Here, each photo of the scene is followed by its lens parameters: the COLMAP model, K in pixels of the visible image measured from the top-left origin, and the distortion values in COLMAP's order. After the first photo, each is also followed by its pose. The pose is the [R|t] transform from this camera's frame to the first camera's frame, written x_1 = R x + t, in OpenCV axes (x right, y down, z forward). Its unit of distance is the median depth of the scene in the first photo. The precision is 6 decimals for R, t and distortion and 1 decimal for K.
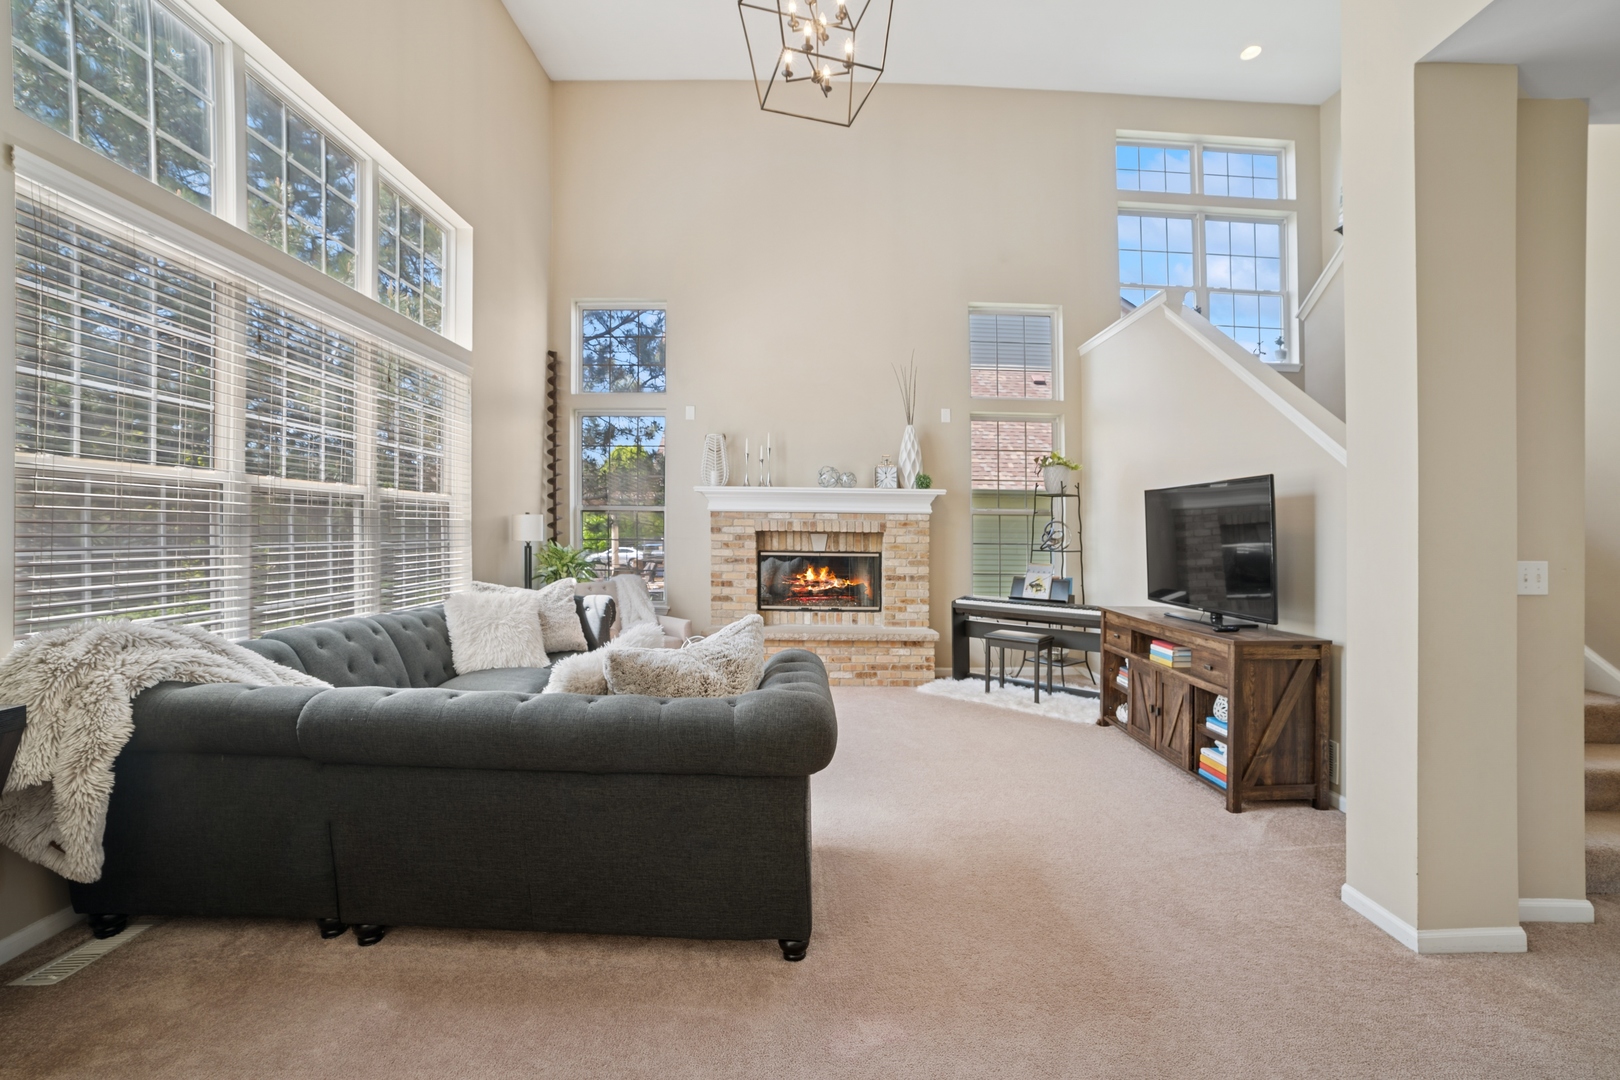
lens RADIAL K [[725.7, 0, 817.8], [0, 725.7, 535.2], [0, 0, 1]] dist [-0.044028, 0.002670]
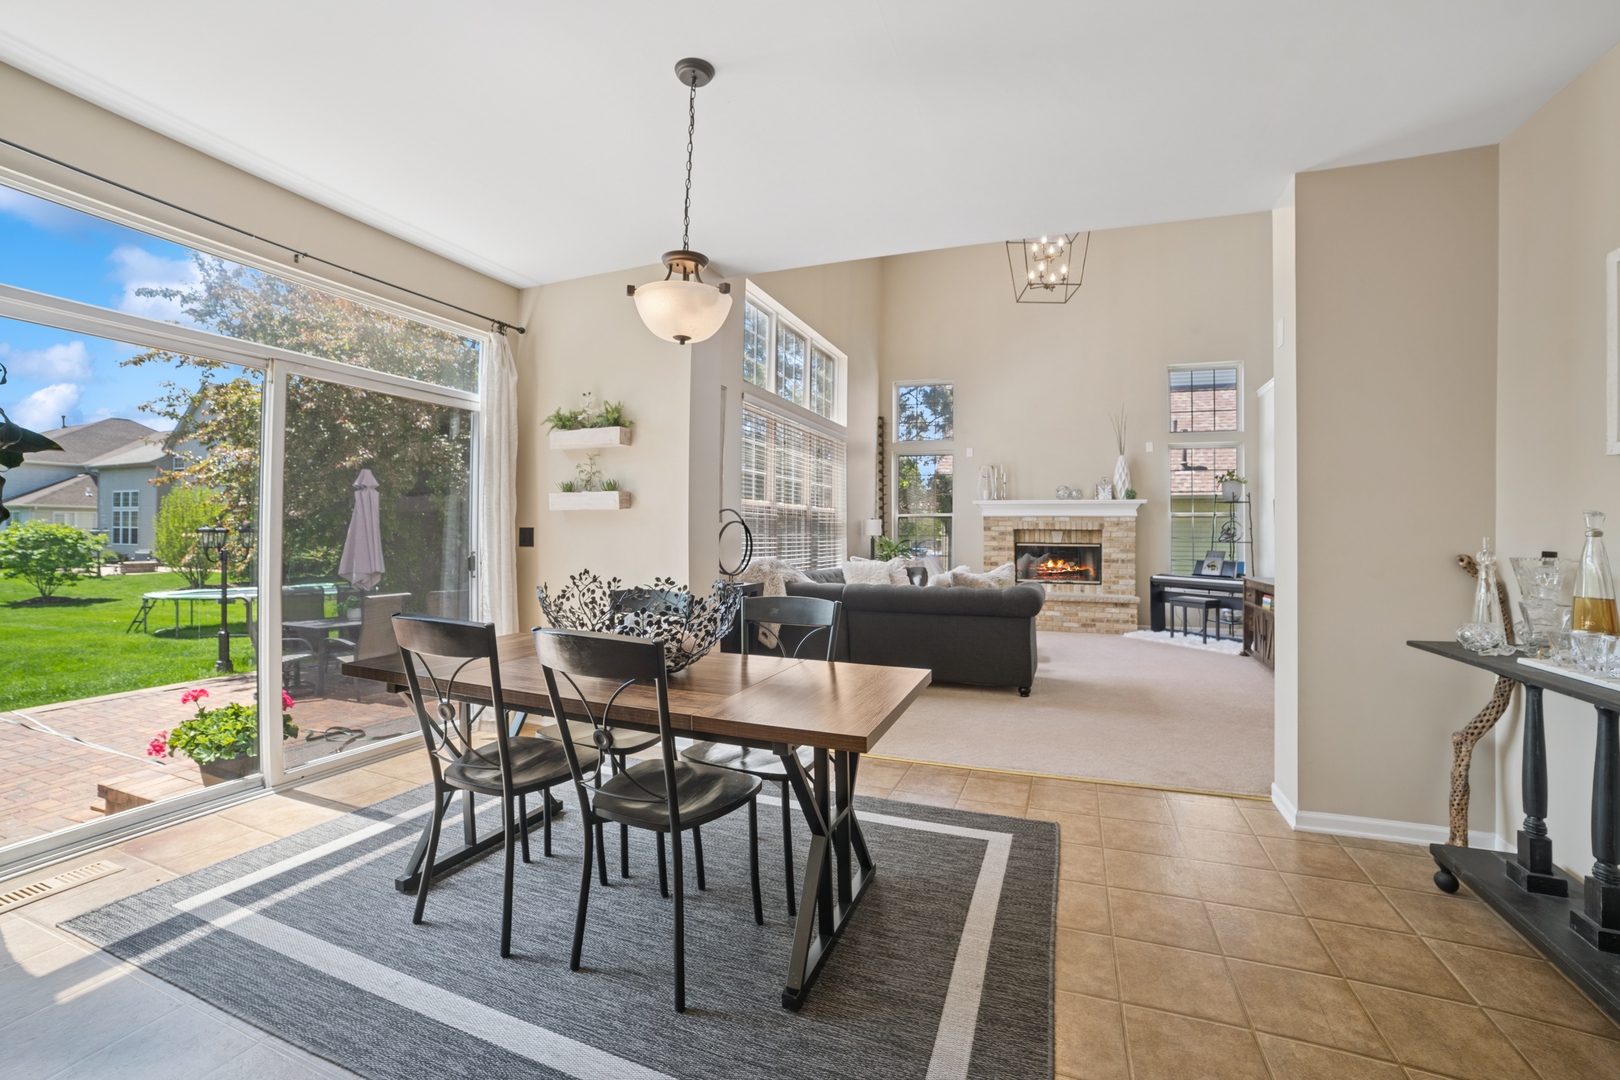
lens RADIAL K [[725.7, 0, 839.2], [0, 725.7, 539.2], [0, 0, 1]] dist [-0.044028, 0.002670]
pose [[0.946741, -0.000902, -0.321995, 0.058220], [0.000840, 1.000000, -0.000332, 0.015641], [0.321995, 0.000044, 0.946741, -0.560589]]
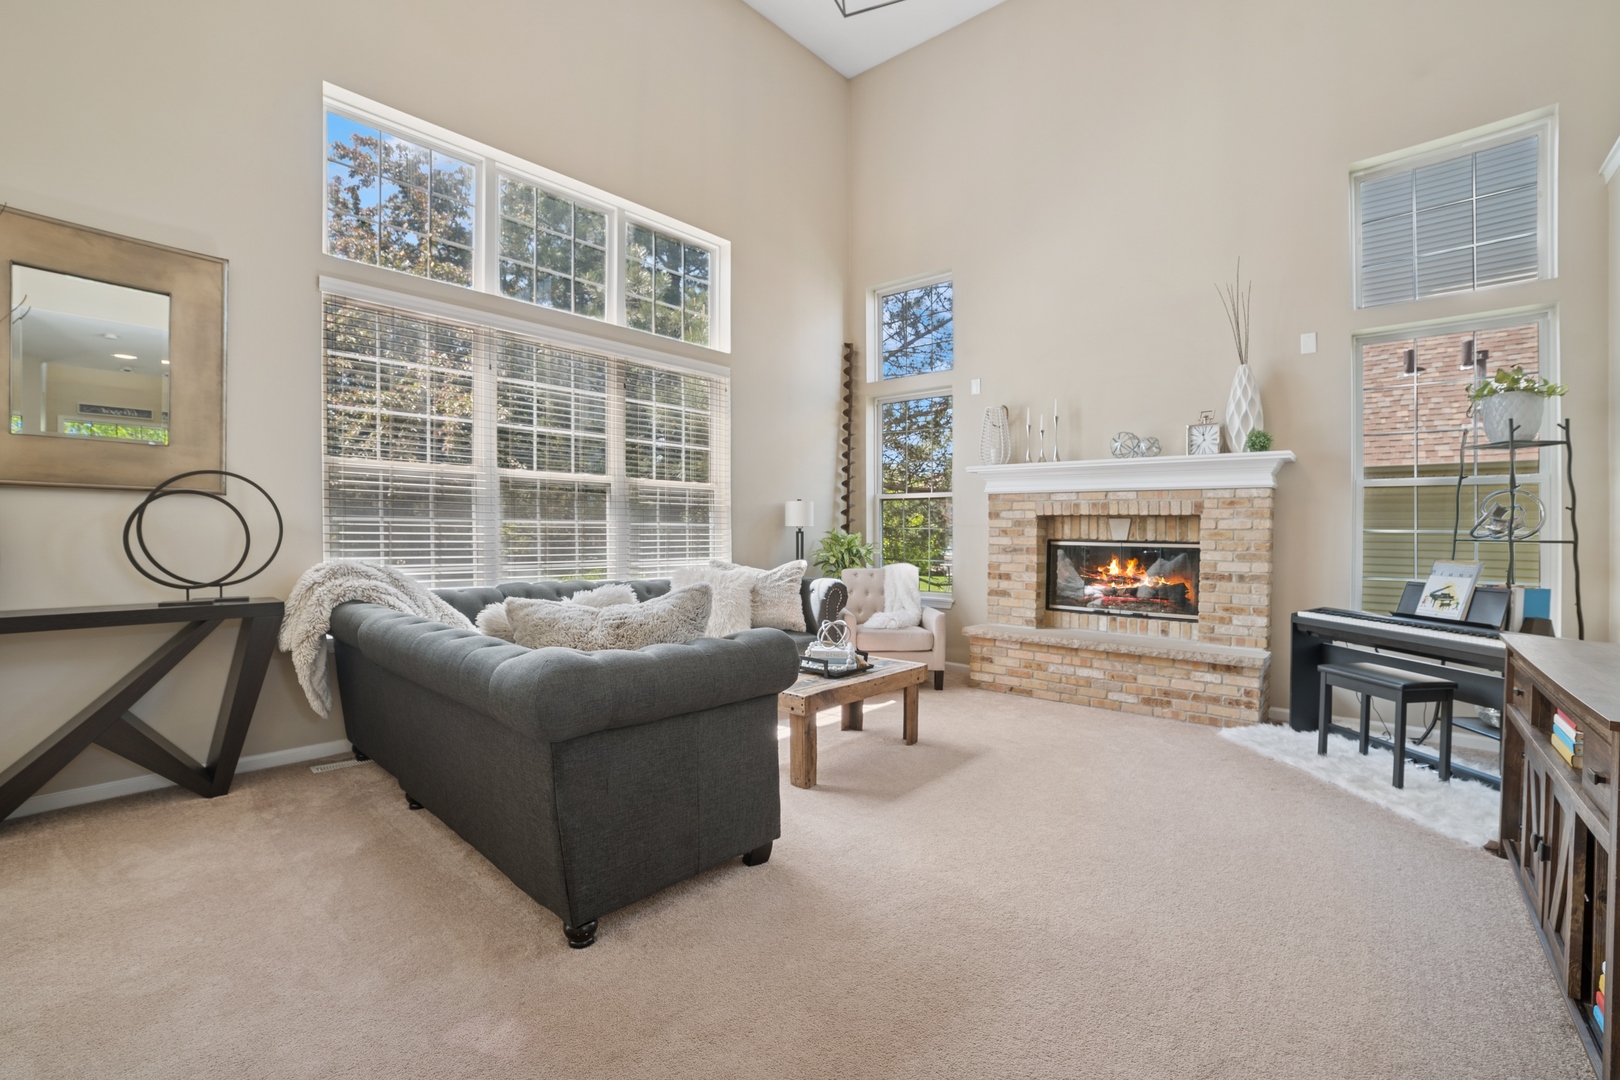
lens RADIAL K [[725.7, 0, 794.0], [0, 725.7, 547.8], [0, 0, 1]] dist [-0.044028, 0.002670]
pose [[0.742293, 0.014669, -0.669915, 0.279172], [-0.006101, 0.999867, 0.015134, 0.021765], [0.670048, -0.007147, 0.742284, 0.187298]]
